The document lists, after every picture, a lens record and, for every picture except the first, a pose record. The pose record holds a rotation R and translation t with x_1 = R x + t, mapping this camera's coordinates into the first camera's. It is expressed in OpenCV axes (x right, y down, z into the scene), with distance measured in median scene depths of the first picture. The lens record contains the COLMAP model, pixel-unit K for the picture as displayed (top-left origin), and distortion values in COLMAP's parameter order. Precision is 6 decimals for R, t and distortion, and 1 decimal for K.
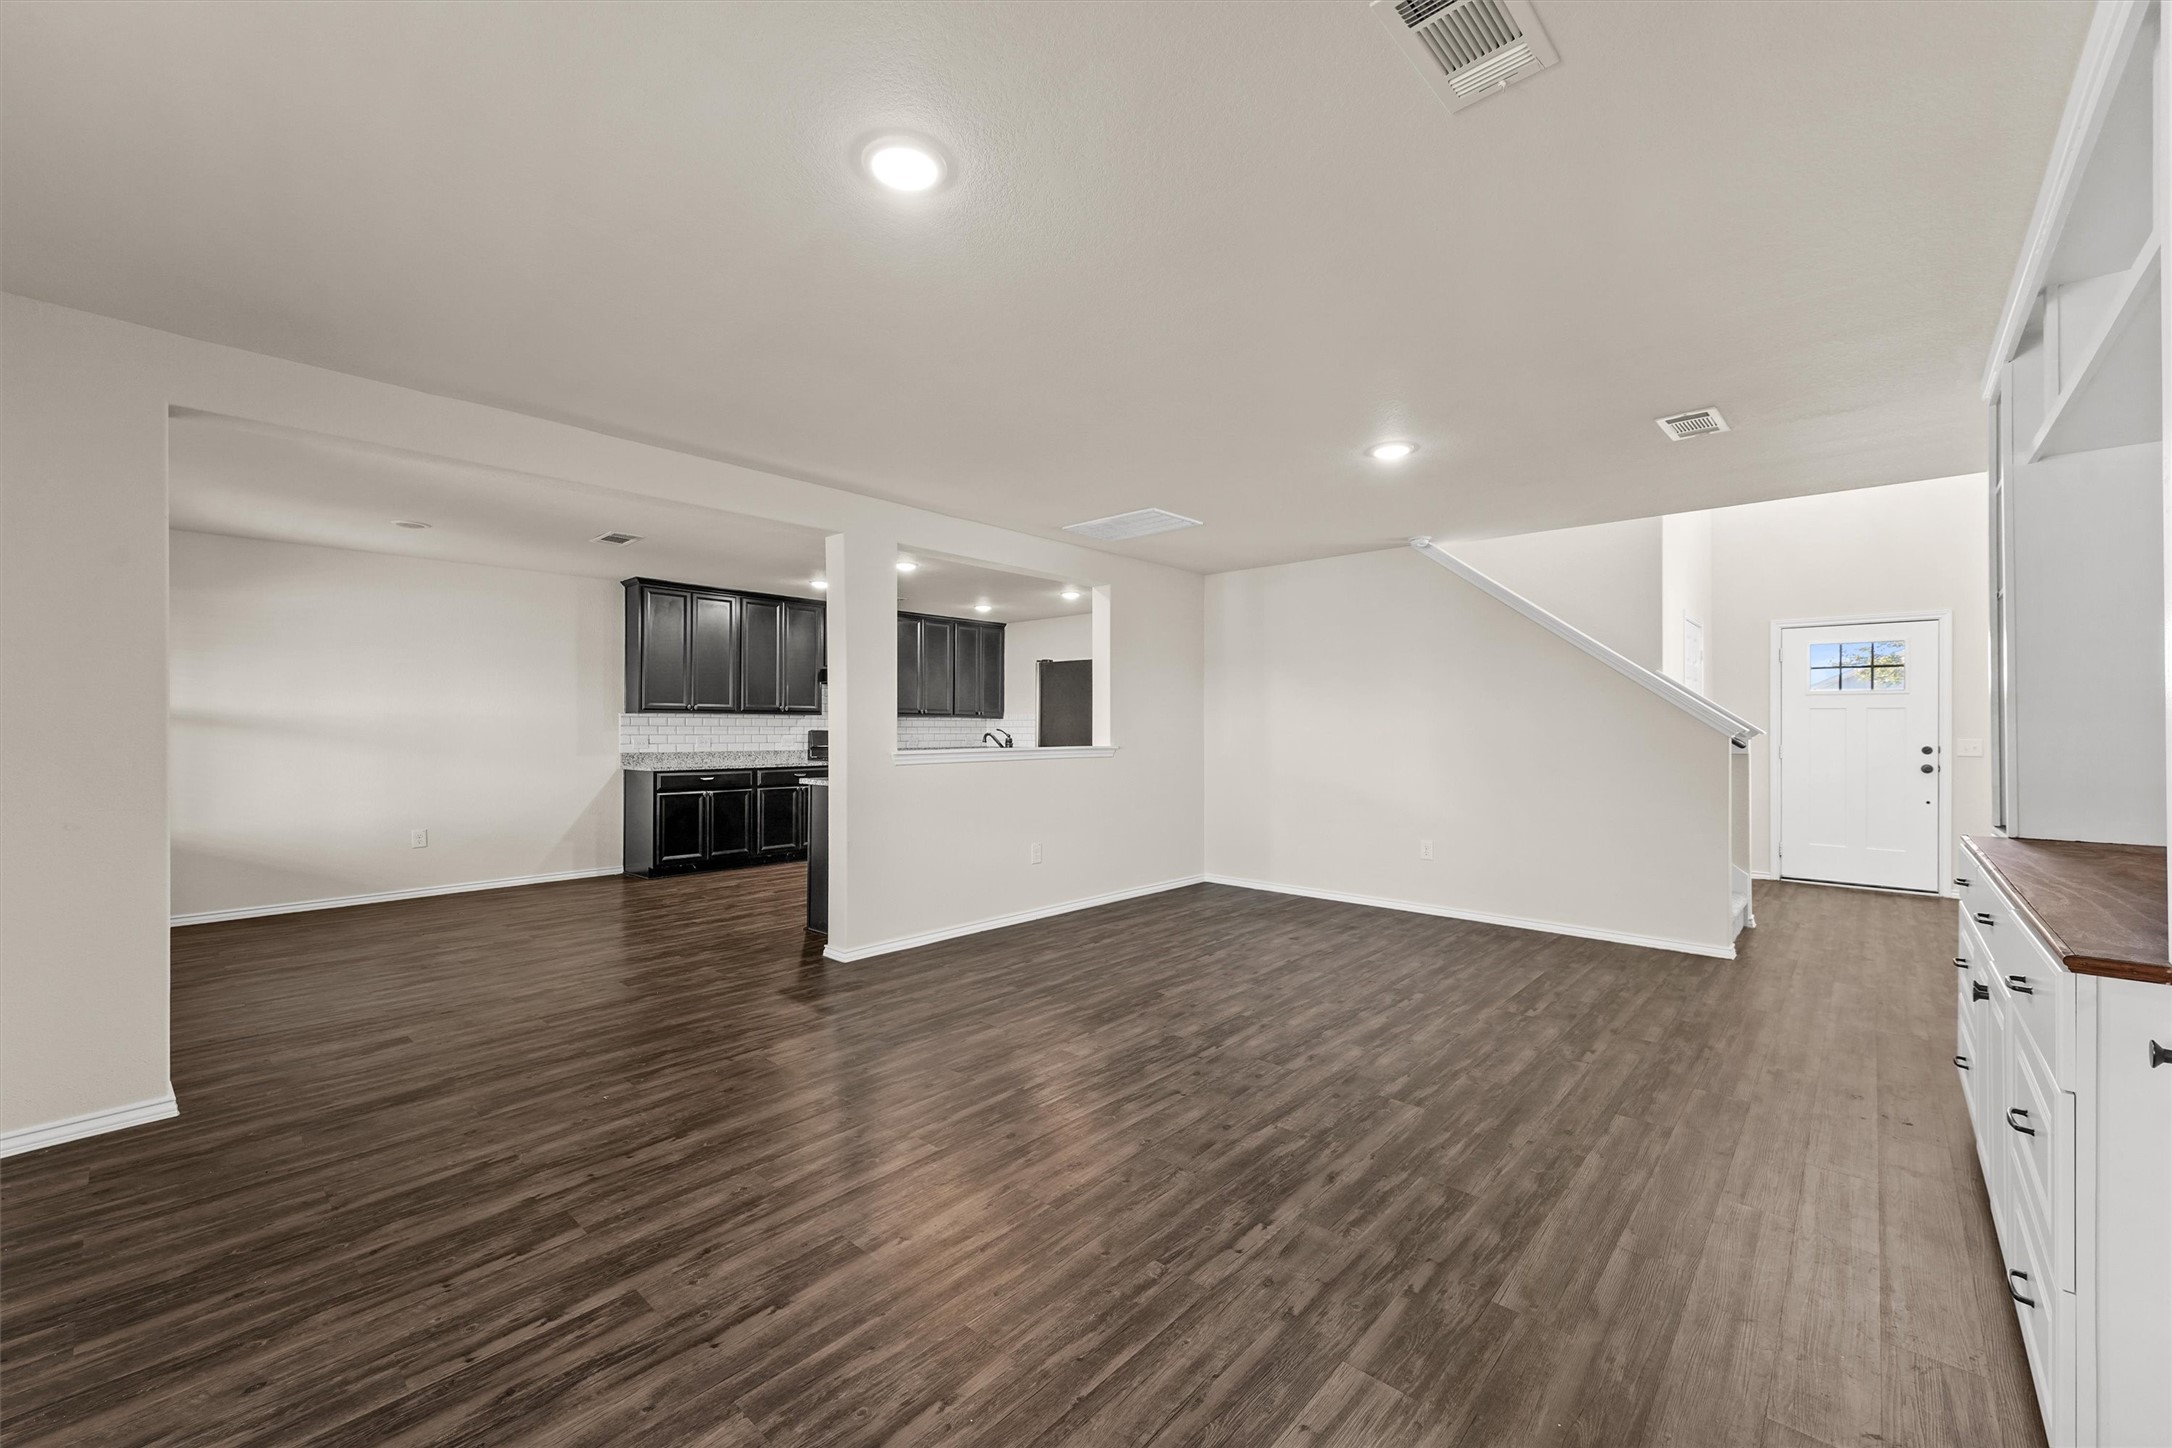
lens RADIAL K [[864.3, 0, 1095.3], [0, 864.3, 723.8], [0, 0, 1]] dist [0.008125, -0.001304]
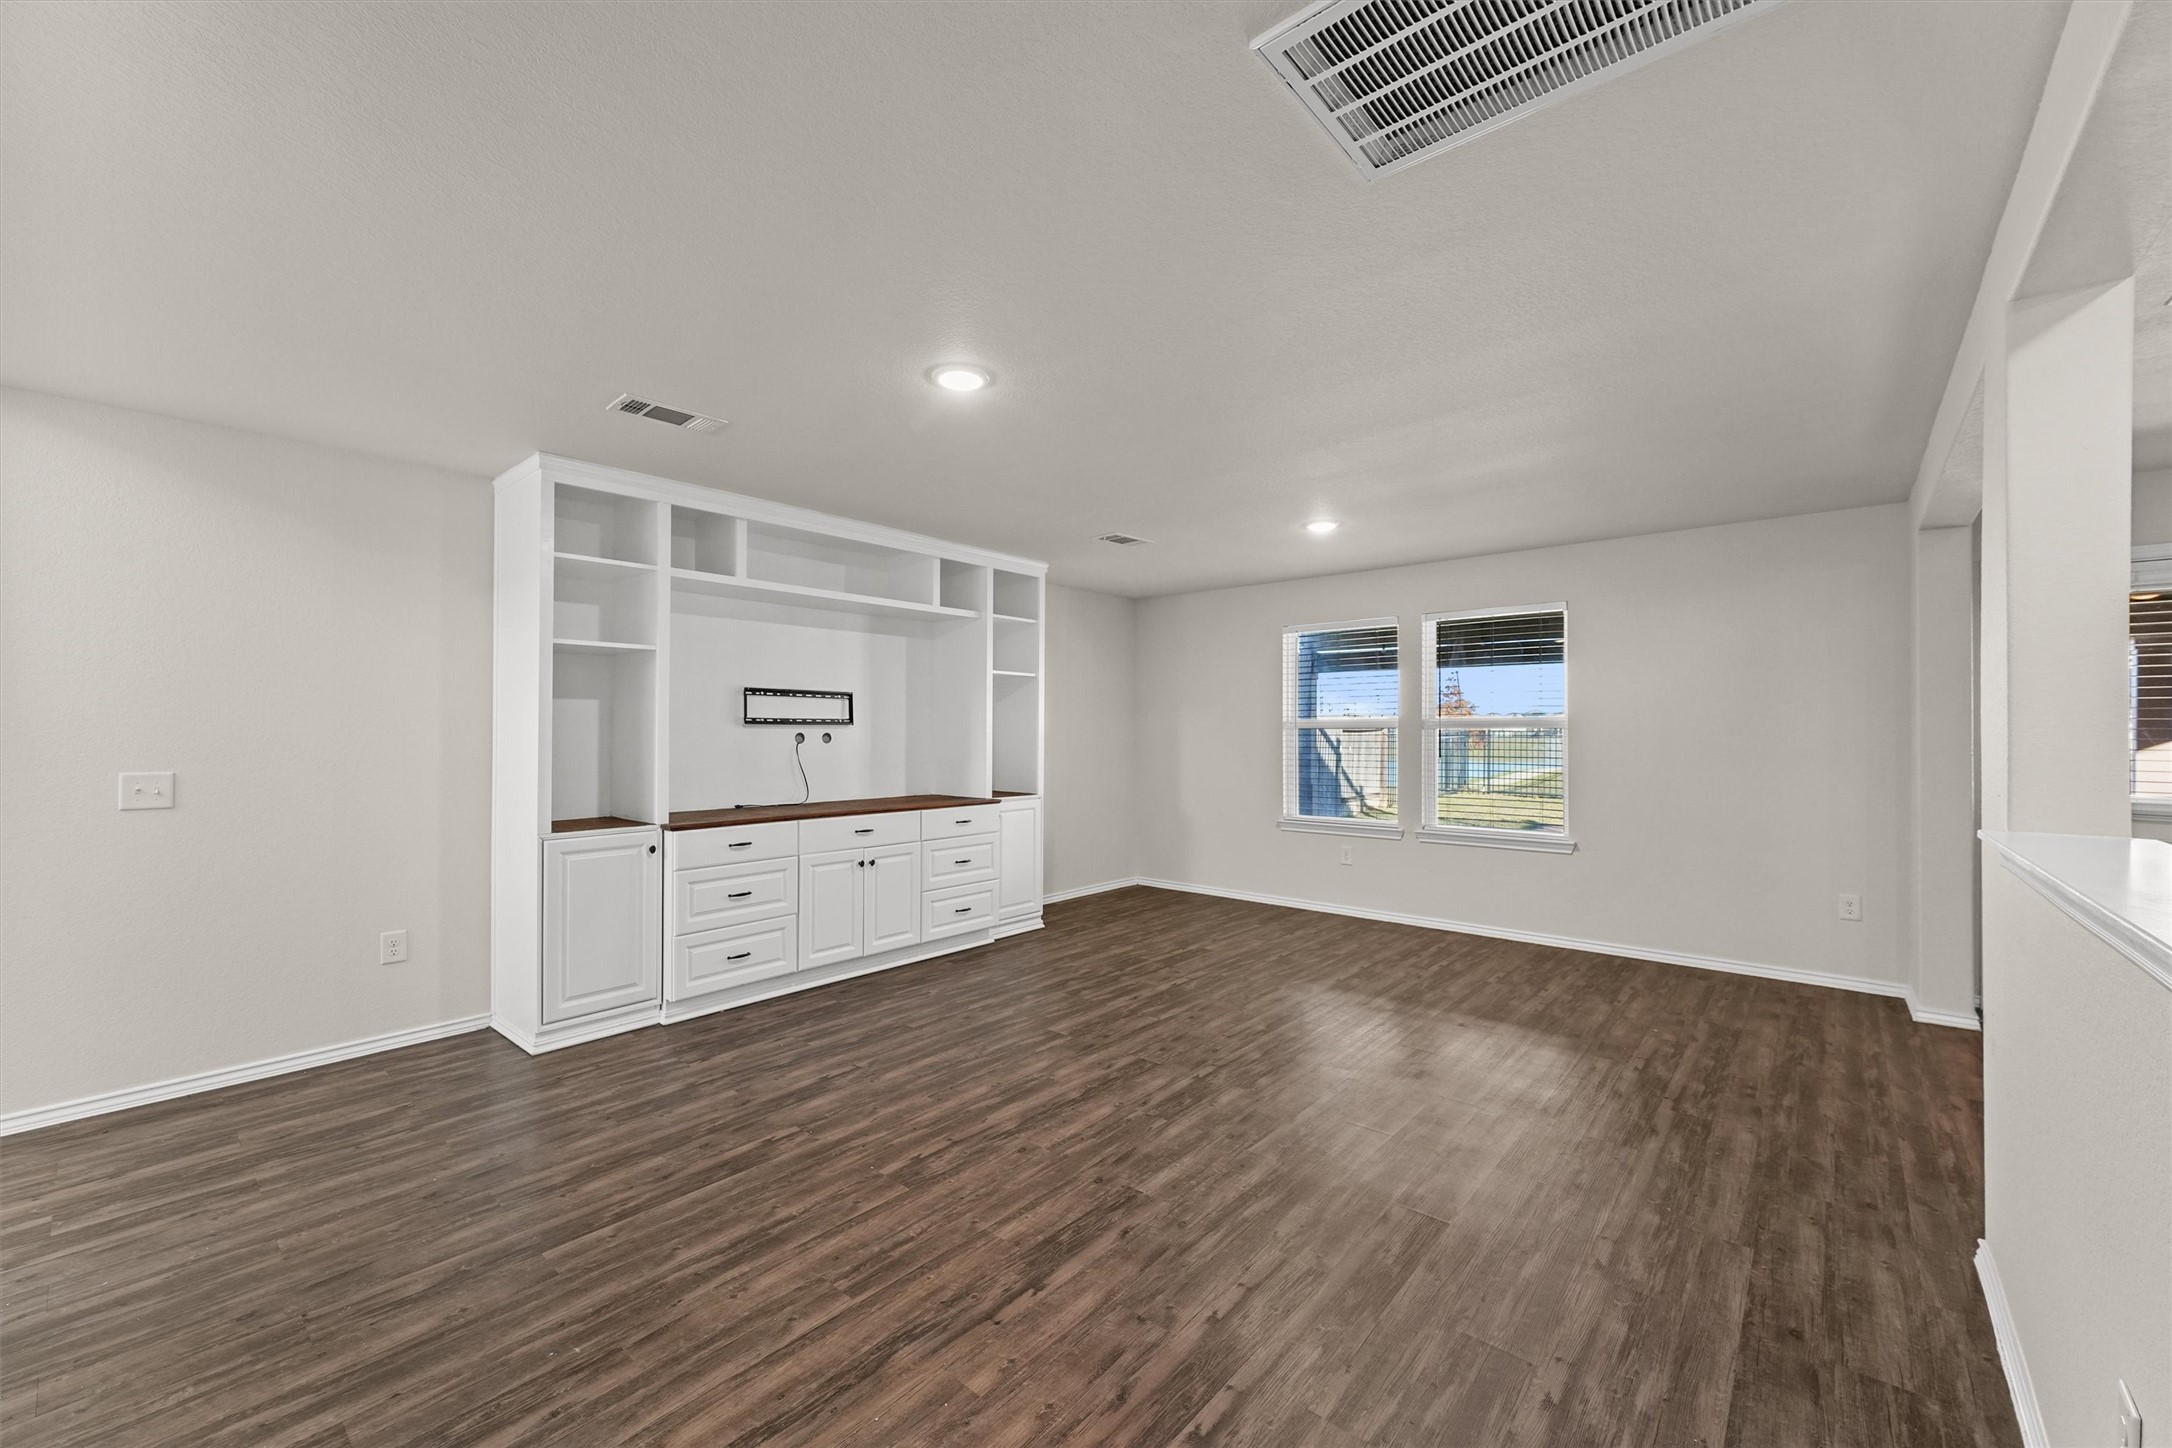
lens RADIAL K [[864.3, 0, 1087.5], [0, 864.3, 729.6], [0, 0, 1]] dist [0.008125, -0.001304]
pose [[-0.999913, -0.002333, -0.013009, 0.297590], [-0.002208, 0.999951, -0.009651, -0.015835], [0.013031, -0.009621, -0.999869, 2.114545]]
